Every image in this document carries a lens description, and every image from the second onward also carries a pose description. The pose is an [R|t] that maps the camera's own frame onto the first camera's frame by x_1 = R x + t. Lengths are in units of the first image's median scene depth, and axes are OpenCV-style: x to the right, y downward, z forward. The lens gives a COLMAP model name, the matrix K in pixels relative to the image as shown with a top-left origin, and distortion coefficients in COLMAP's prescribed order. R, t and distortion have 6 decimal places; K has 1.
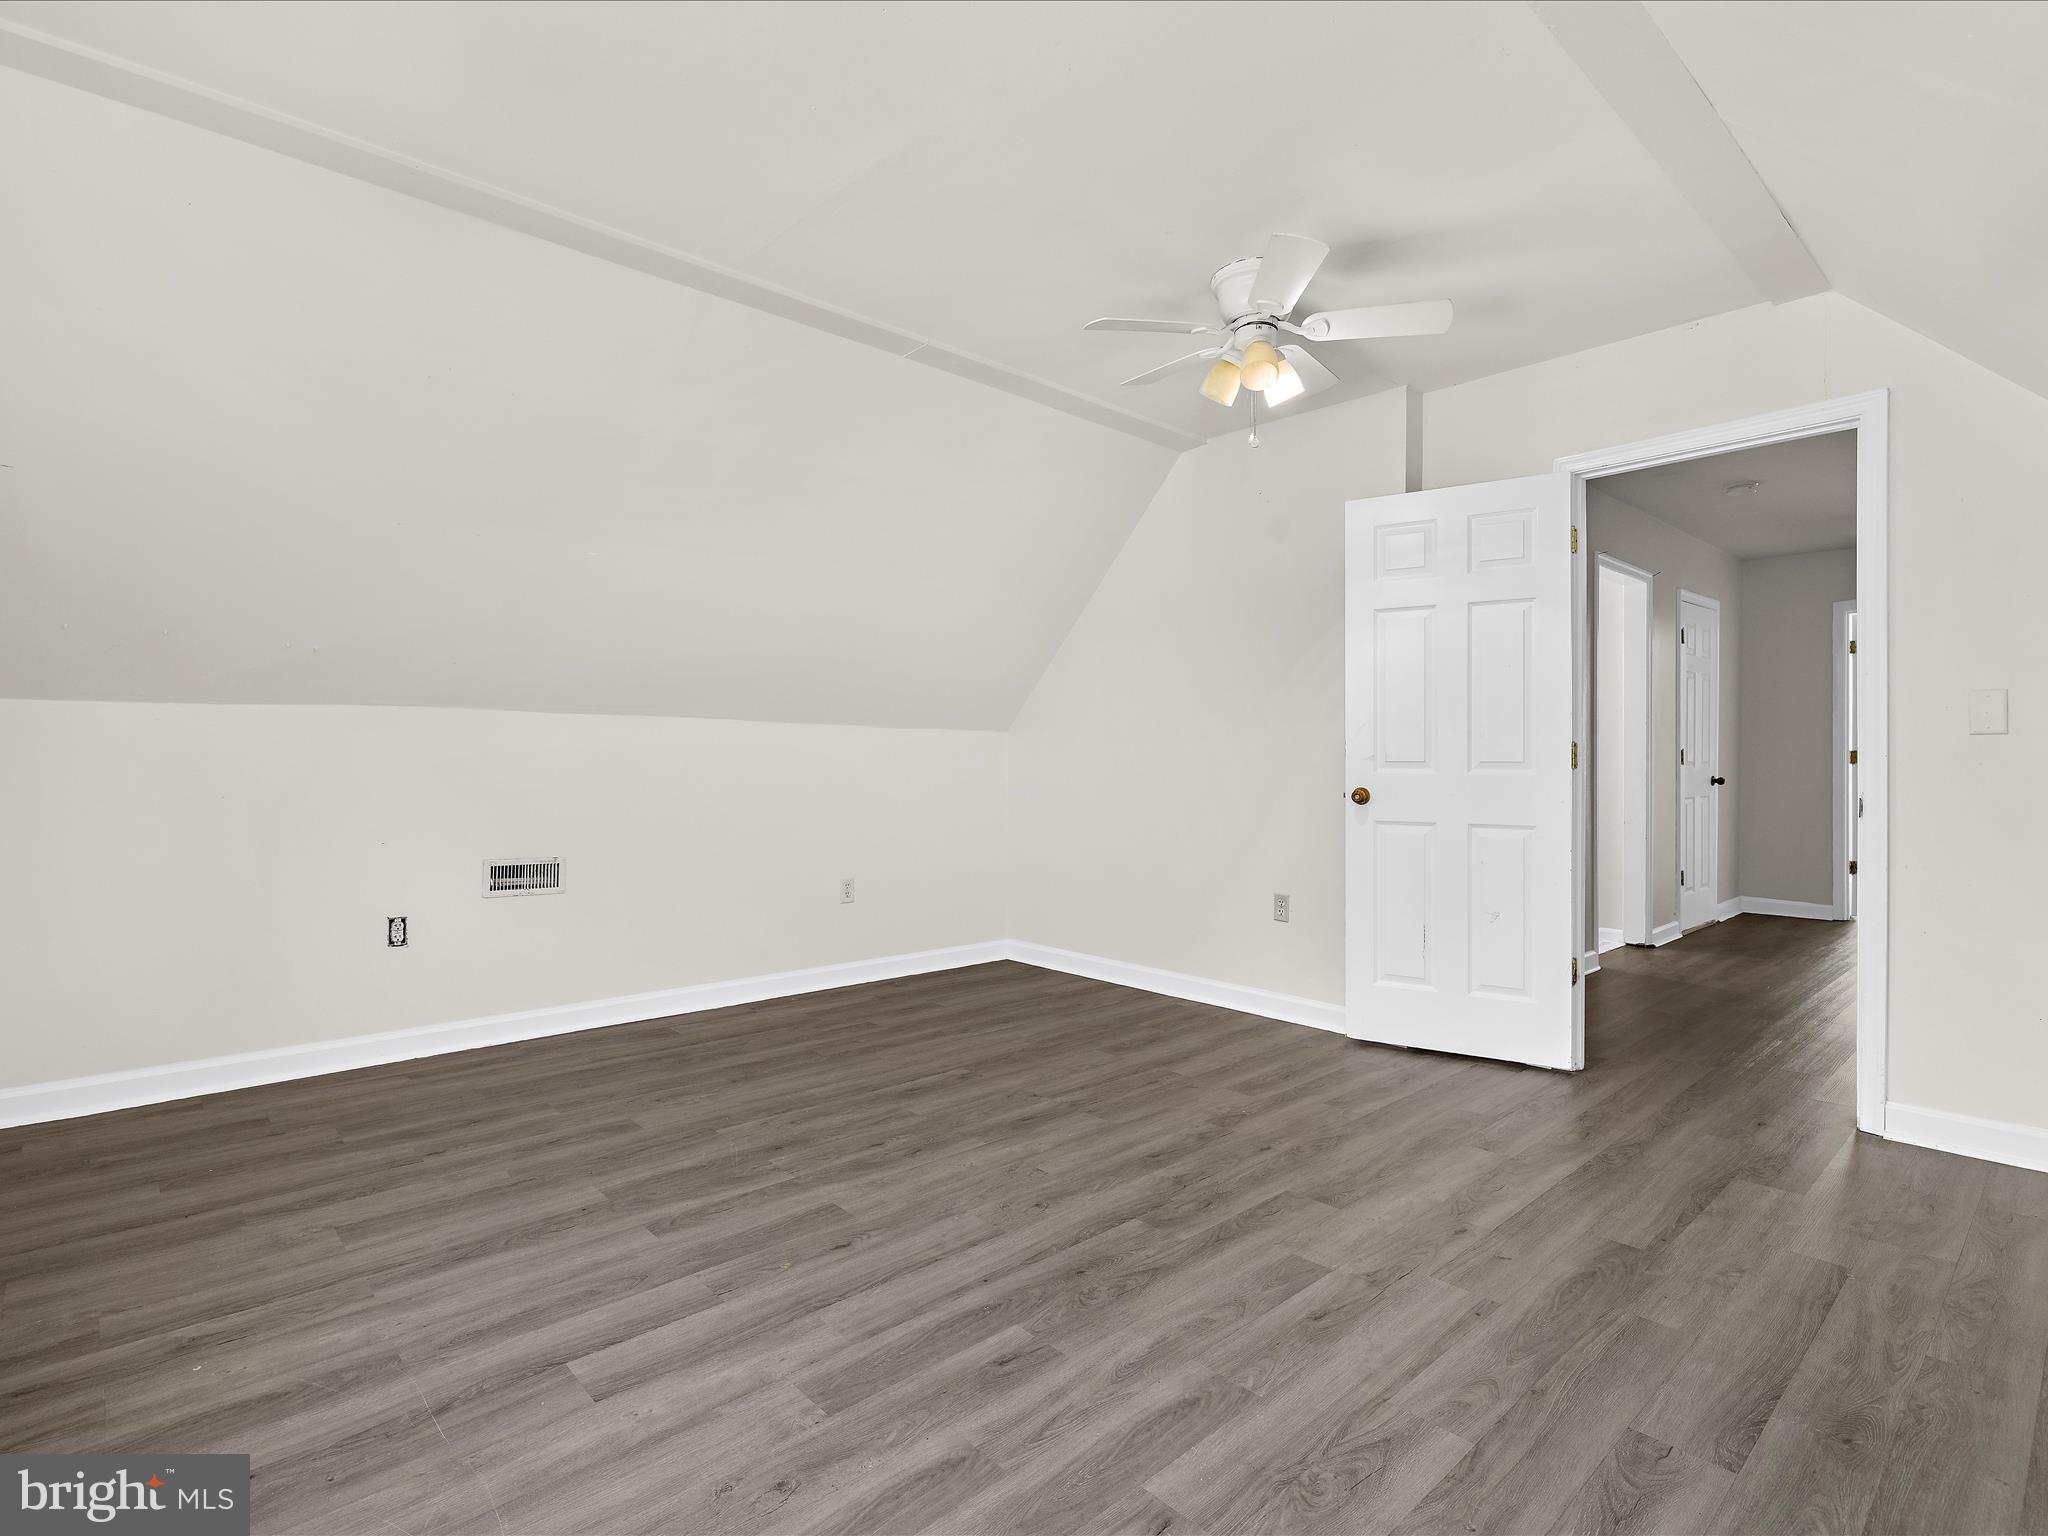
lens RADIAL K [[977.7, 0, 1022.3], [0, 977.7, 758.2], [0, 0, 1]] dist [-0.001082, 0.000520]
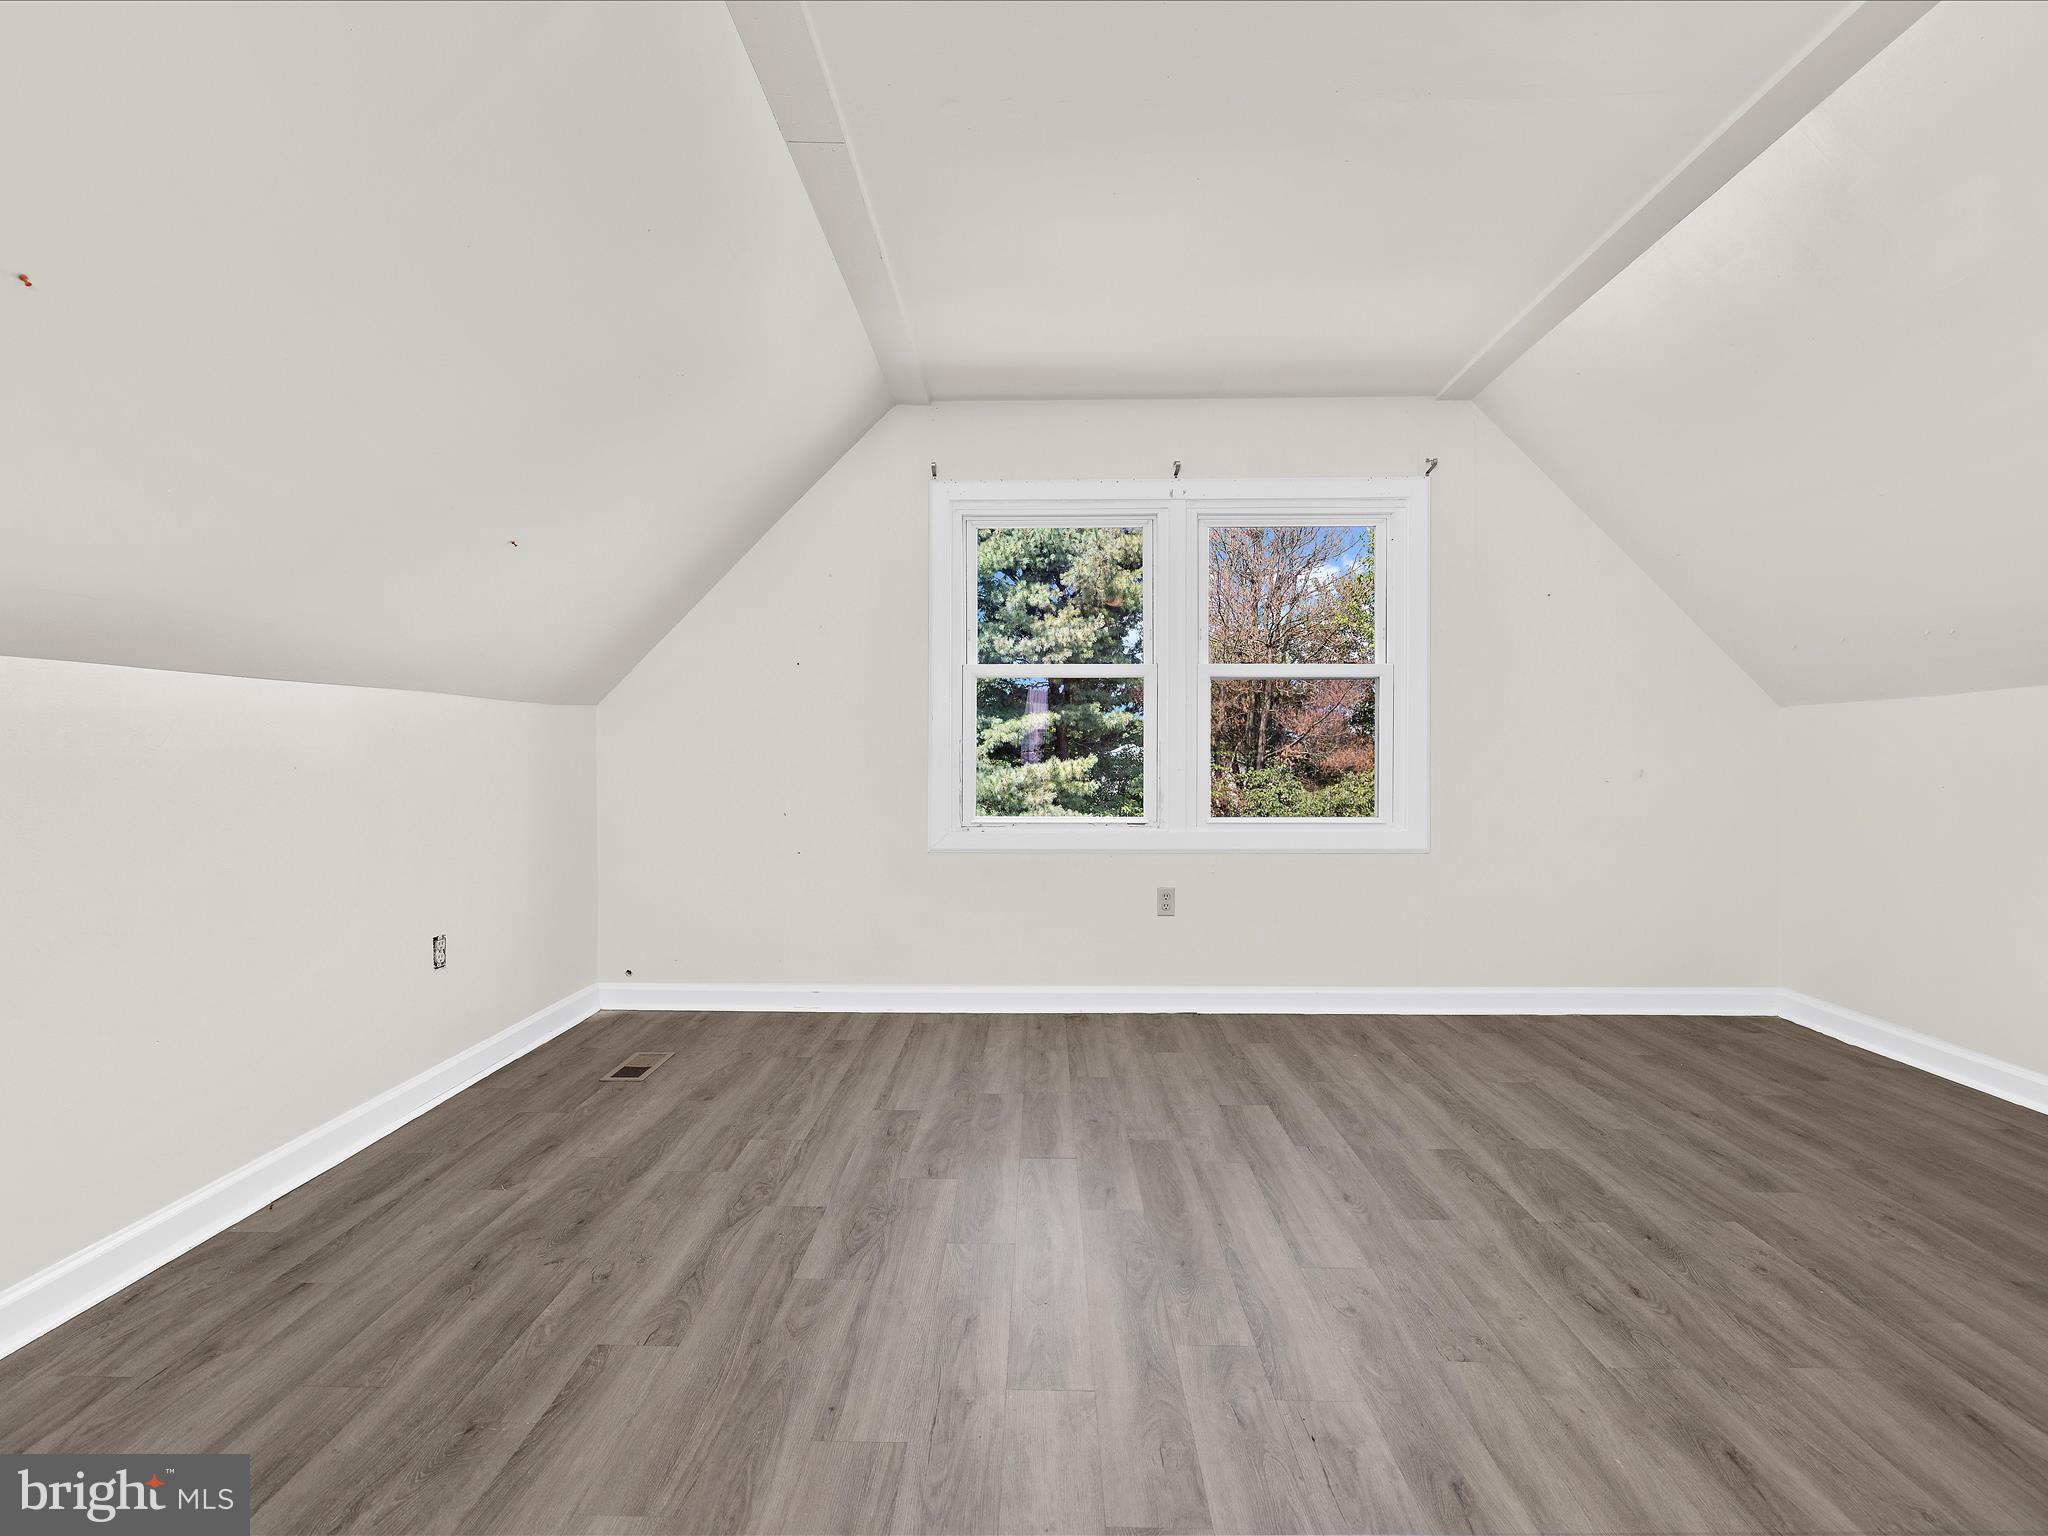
lens RADIAL K [[977.7, 0, 1022.3], [0, 977.7, 758.2], [0, 0, 1]] dist [-0.001082, 0.000520]
pose [[-0.679742, 0.000855, -0.733451, 0.883359], [-0.000987, 0.999997, 0.002081, 0.018196], [0.733451, 0.002138, -0.679739, 1.541754]]
